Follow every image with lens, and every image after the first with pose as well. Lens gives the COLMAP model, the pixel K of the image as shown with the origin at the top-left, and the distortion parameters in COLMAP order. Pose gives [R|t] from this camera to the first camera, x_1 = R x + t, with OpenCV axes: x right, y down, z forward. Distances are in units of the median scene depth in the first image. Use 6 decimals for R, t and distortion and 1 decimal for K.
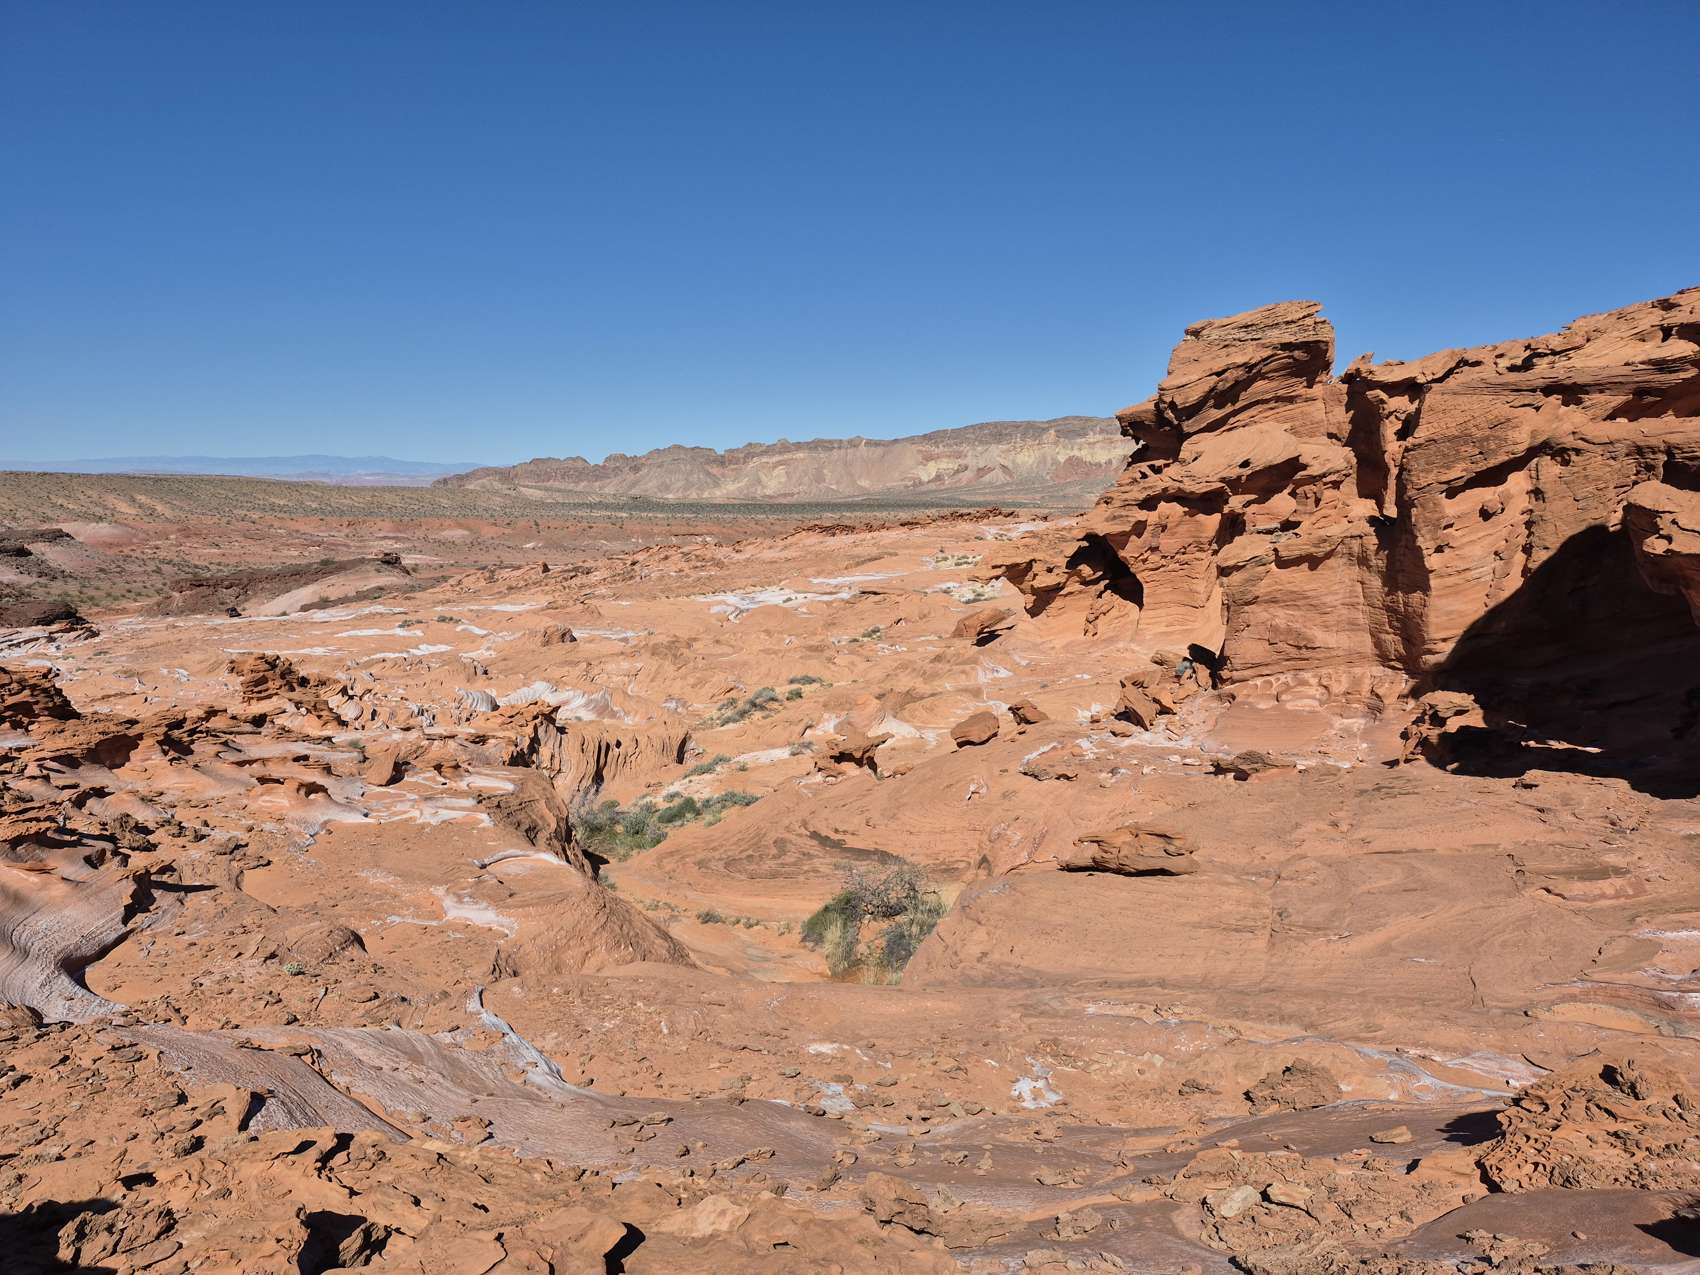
lens RADIAL K [[1174.5, 0, 846.8], [0, 1174.5, 620.9], [0, 0, 1]] dist [0.105578, -0.124297]
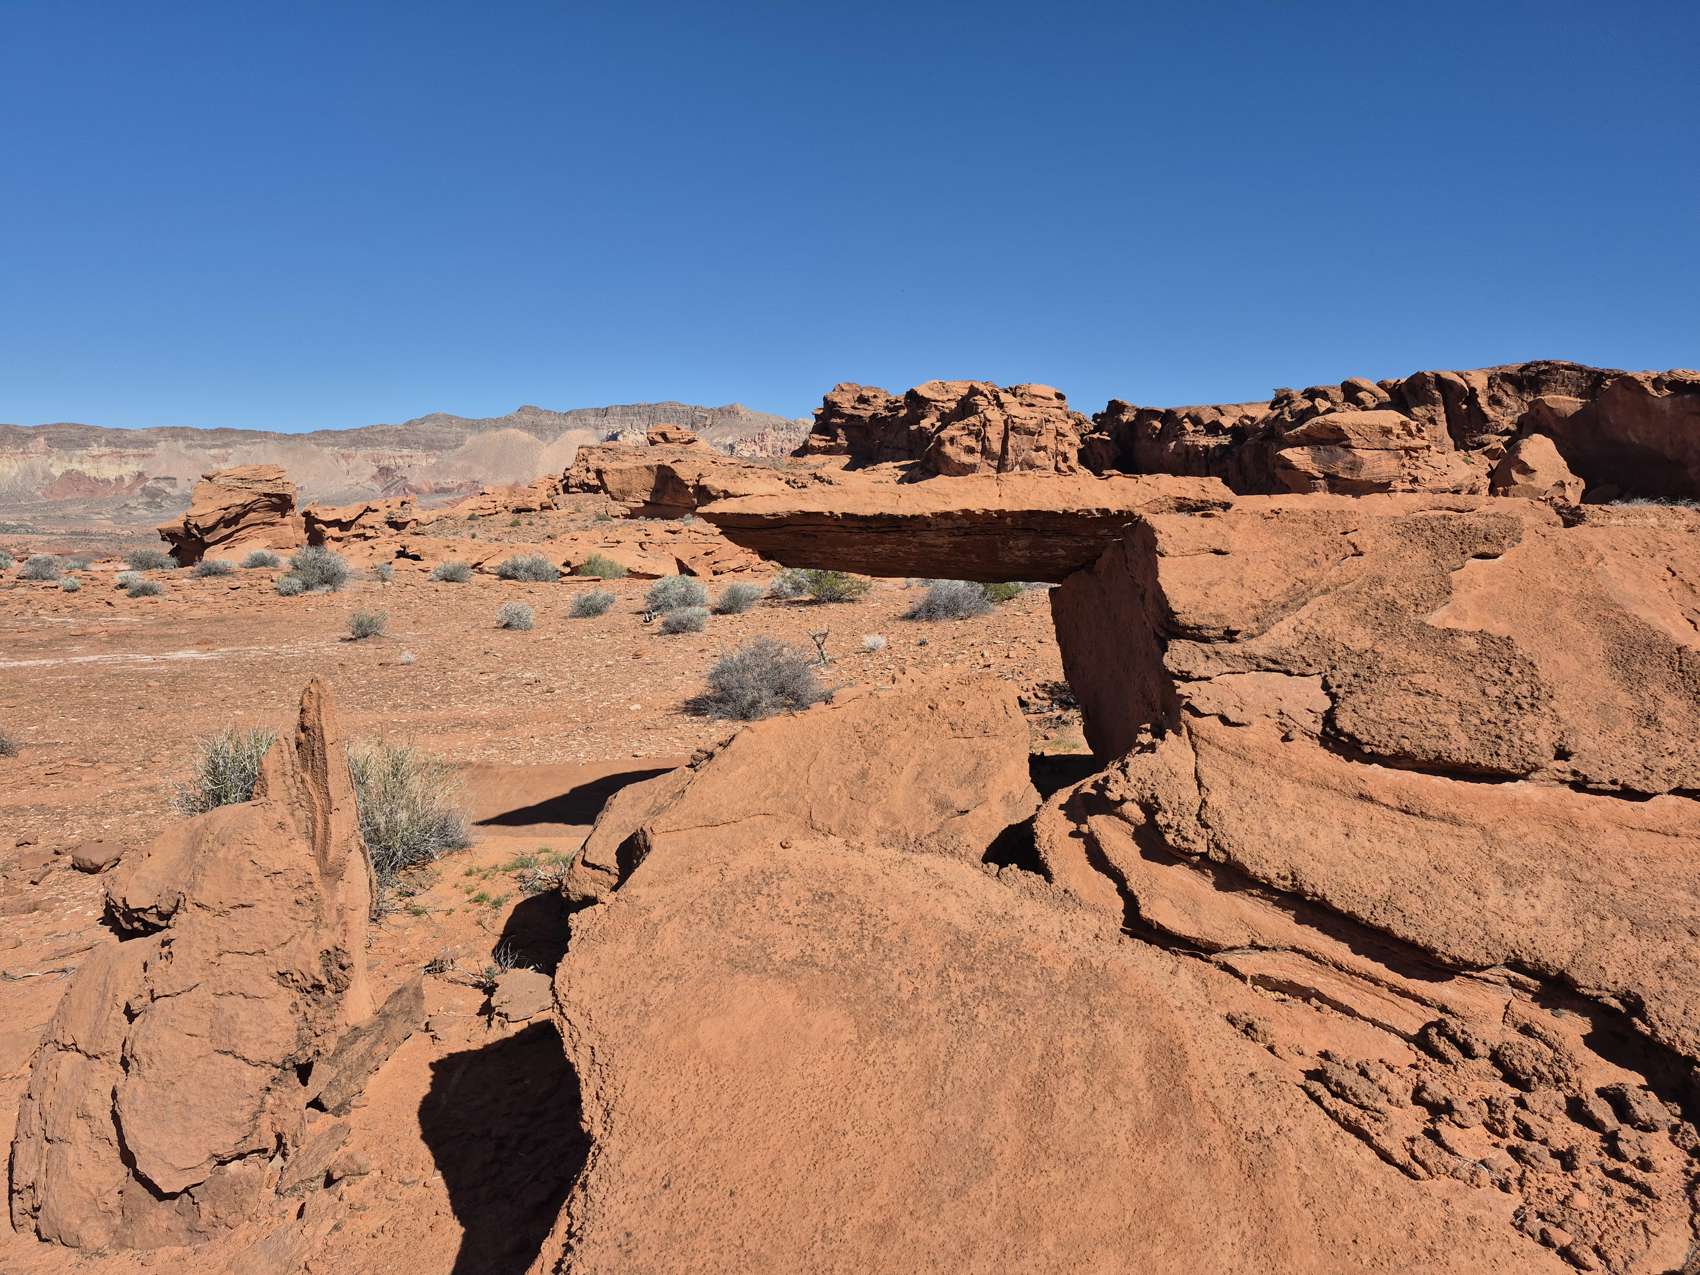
lens RADIAL K [[1174.5, 0, 855.5], [0, 1174.5, 629.4], [0, 0, 1]] dist [0.105578, -0.124297]
pose [[0.721592, -0.044101, 0.690912, -0.219422], [0.053270, 0.998547, 0.008103, -0.003128], [-0.690266, 0.030958, 0.722893, -0.823403]]
